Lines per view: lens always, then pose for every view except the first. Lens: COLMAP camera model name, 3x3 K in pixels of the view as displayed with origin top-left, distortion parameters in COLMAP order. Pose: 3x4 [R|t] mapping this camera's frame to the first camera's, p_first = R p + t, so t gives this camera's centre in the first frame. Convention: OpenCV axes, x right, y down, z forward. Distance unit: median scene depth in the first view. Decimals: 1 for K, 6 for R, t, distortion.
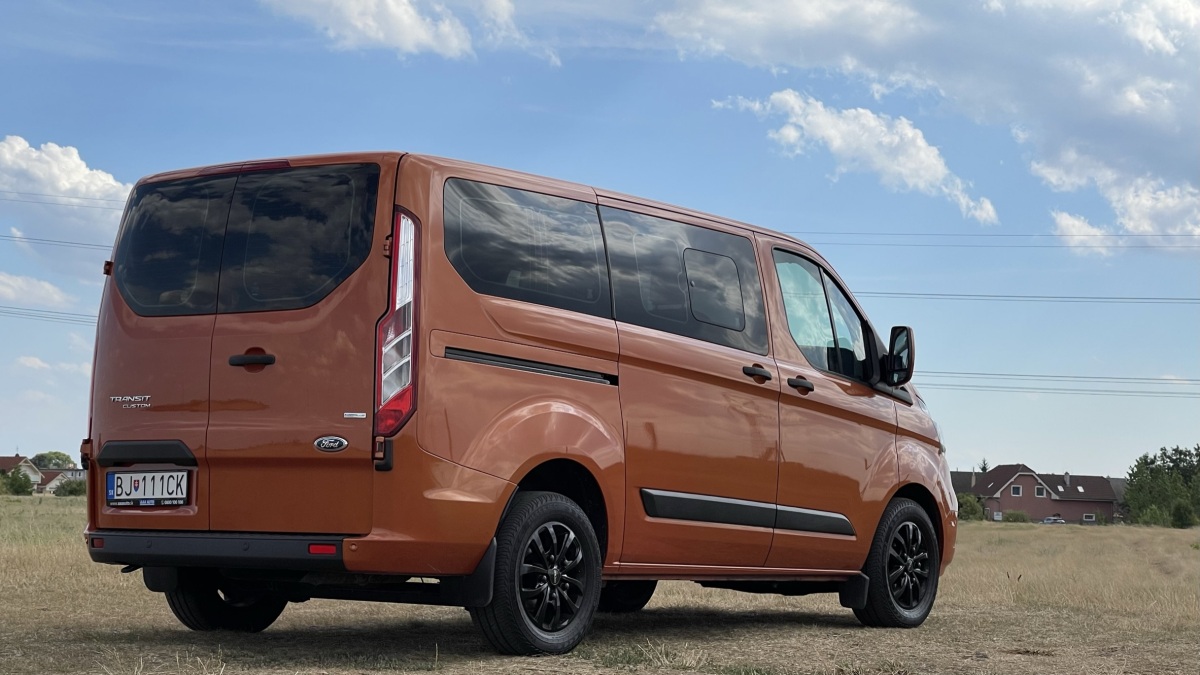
lens RADIAL K [[2303.0, 0, 599.1], [0, 2303.0, 340.8], [0, 0, 1]] dist [0.185149, 0.000000]
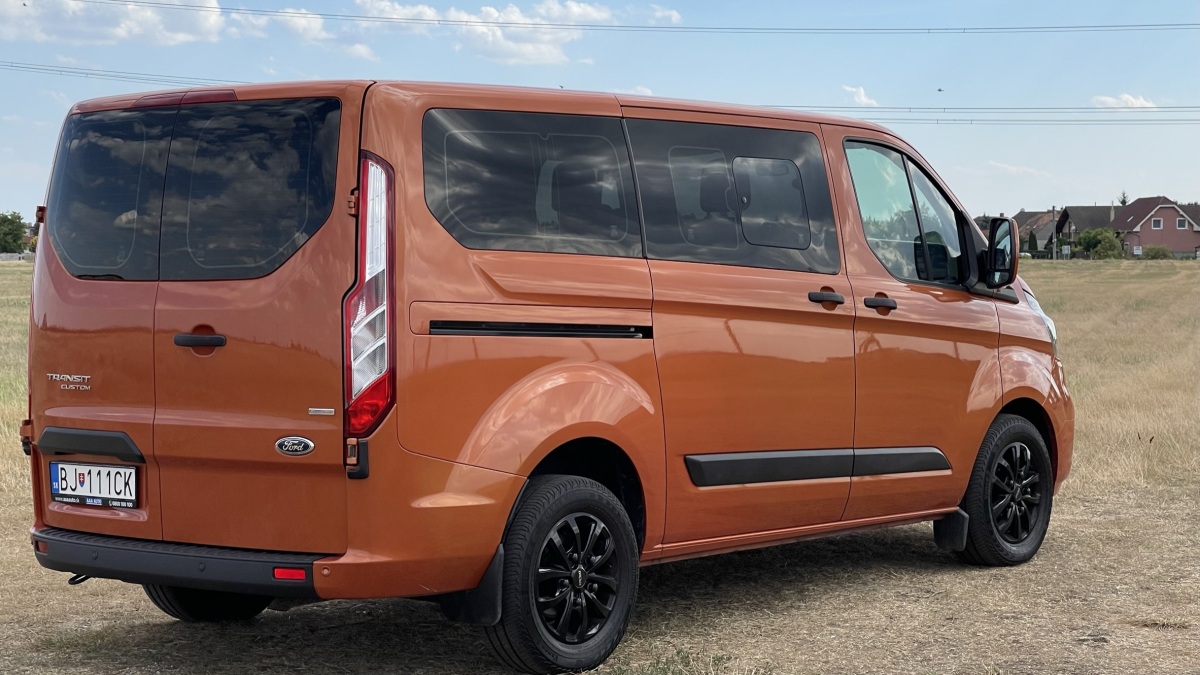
lens RADIAL K [[2303.0, 0, 606.6], [0, 2303.0, 326.0], [0, 0, 1]] dist [0.185149, 0.000000]
pose [[0.998018, -0.028841, -0.055939, 0.039331], [0.034654, 0.993772, 0.105909, -0.075412], [0.052536, -0.107638, 0.992801, 0.176566]]
